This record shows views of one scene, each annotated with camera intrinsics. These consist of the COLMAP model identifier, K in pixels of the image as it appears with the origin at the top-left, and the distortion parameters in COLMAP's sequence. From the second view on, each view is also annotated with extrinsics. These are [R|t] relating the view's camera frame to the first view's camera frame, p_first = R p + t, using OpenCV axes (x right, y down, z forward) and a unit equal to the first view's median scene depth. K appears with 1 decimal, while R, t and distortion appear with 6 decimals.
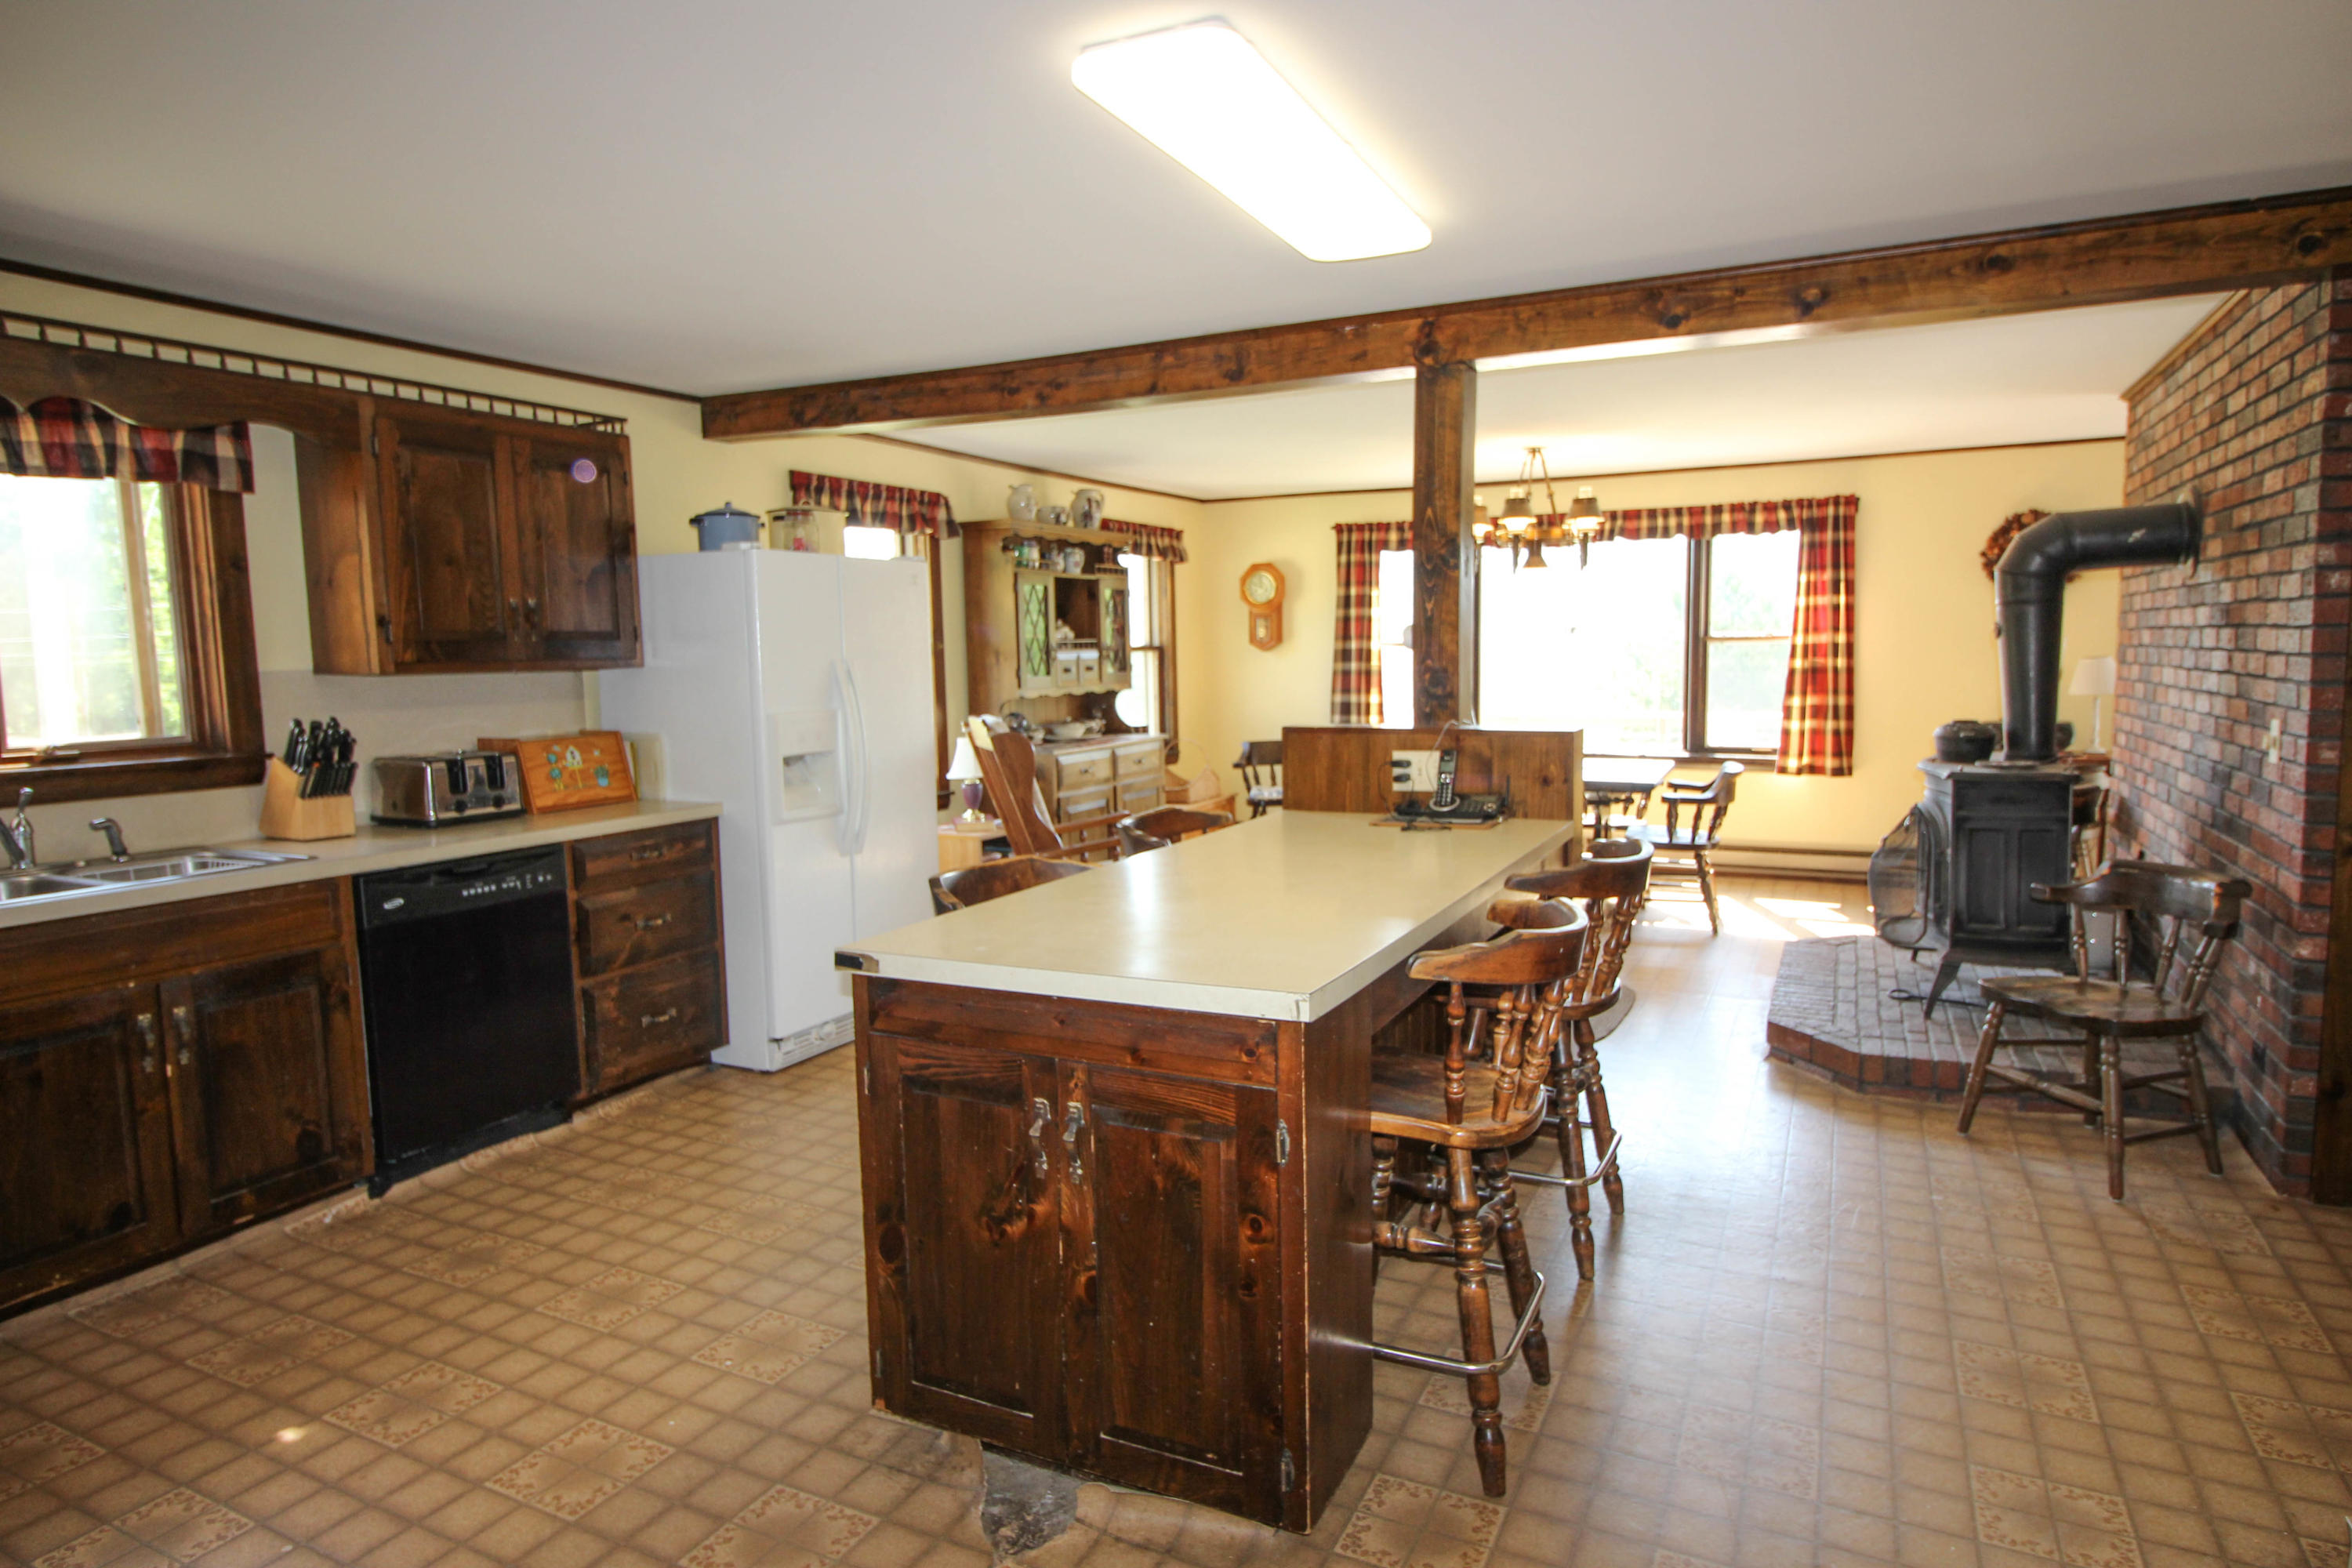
lens RADIAL K [[1372.8, 0, 1176.6], [0, 1372.8, 787.8], [0, 0, 1]] dist [-0.000382, -0.000006]
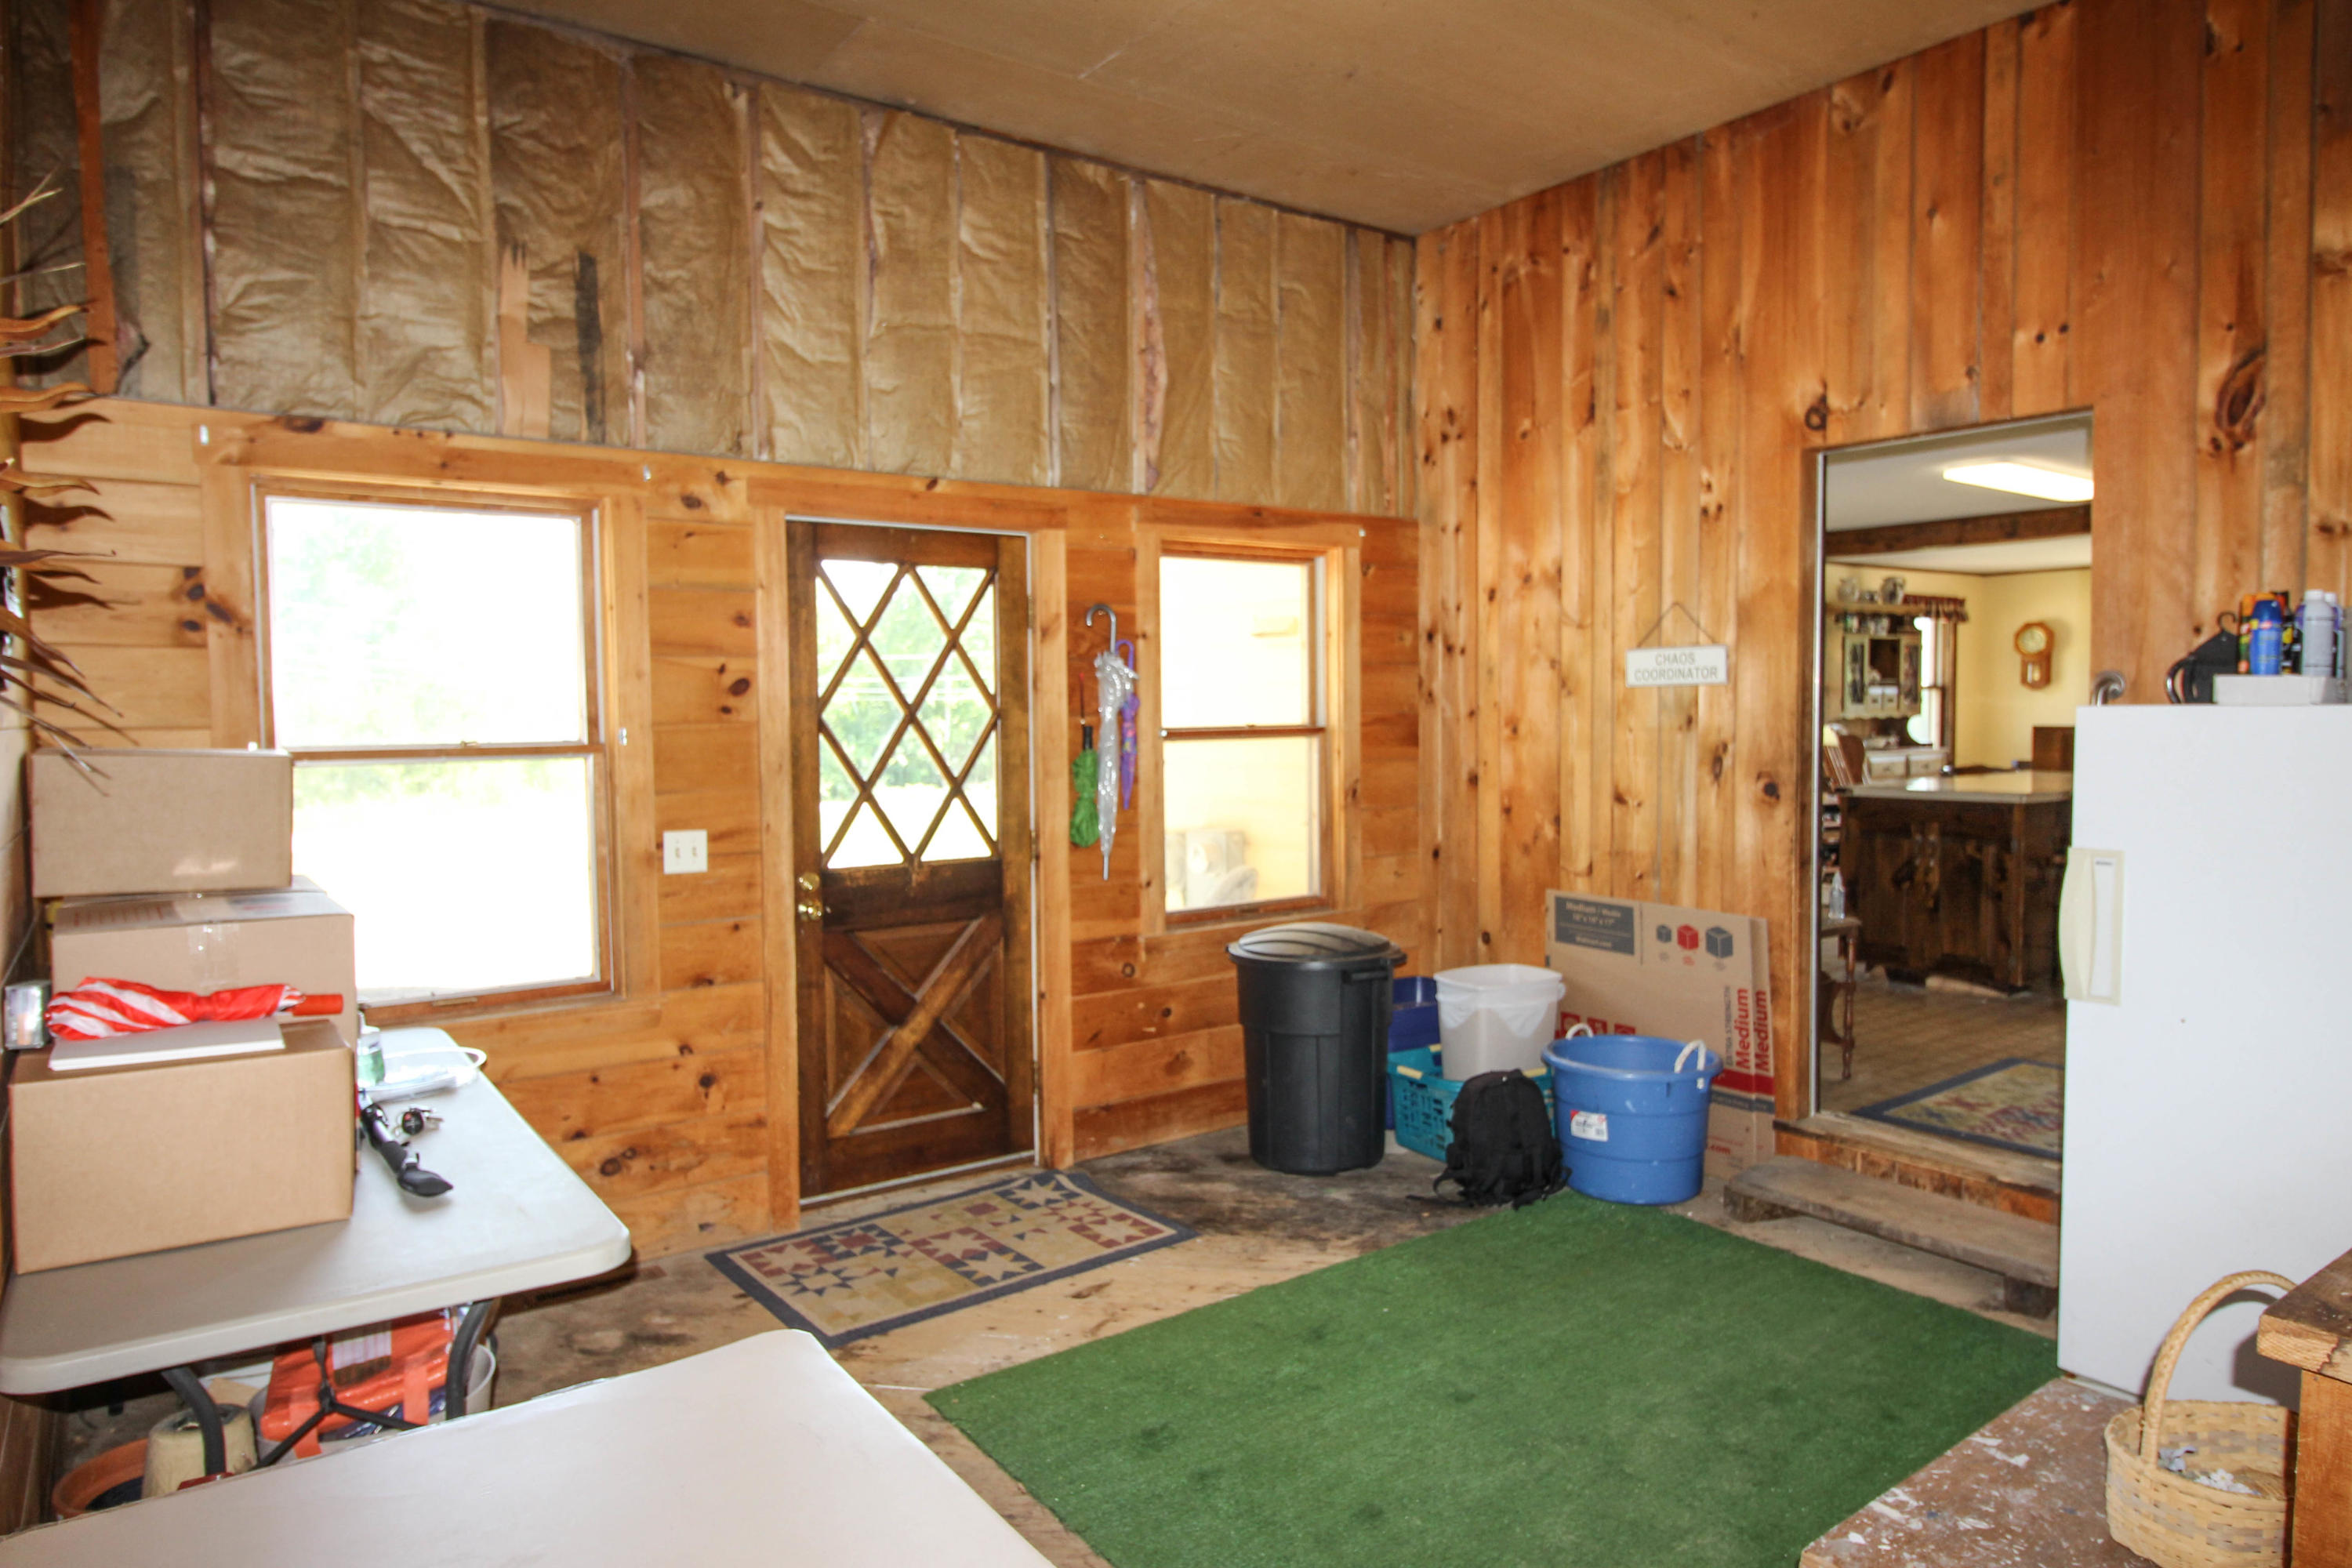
lens RADIAL K [[1470.3, 0, 1173.9], [0, 1470.3, 785.0], [0, 0, 1]] dist [0.005803, 0.000639]
pose [[0.889460, 0.037293, -0.455489, -0.023994], [-0.054480, 0.998210, -0.024659, 0.078117], [0.453755, 0.046749, 0.889900, -0.686591]]
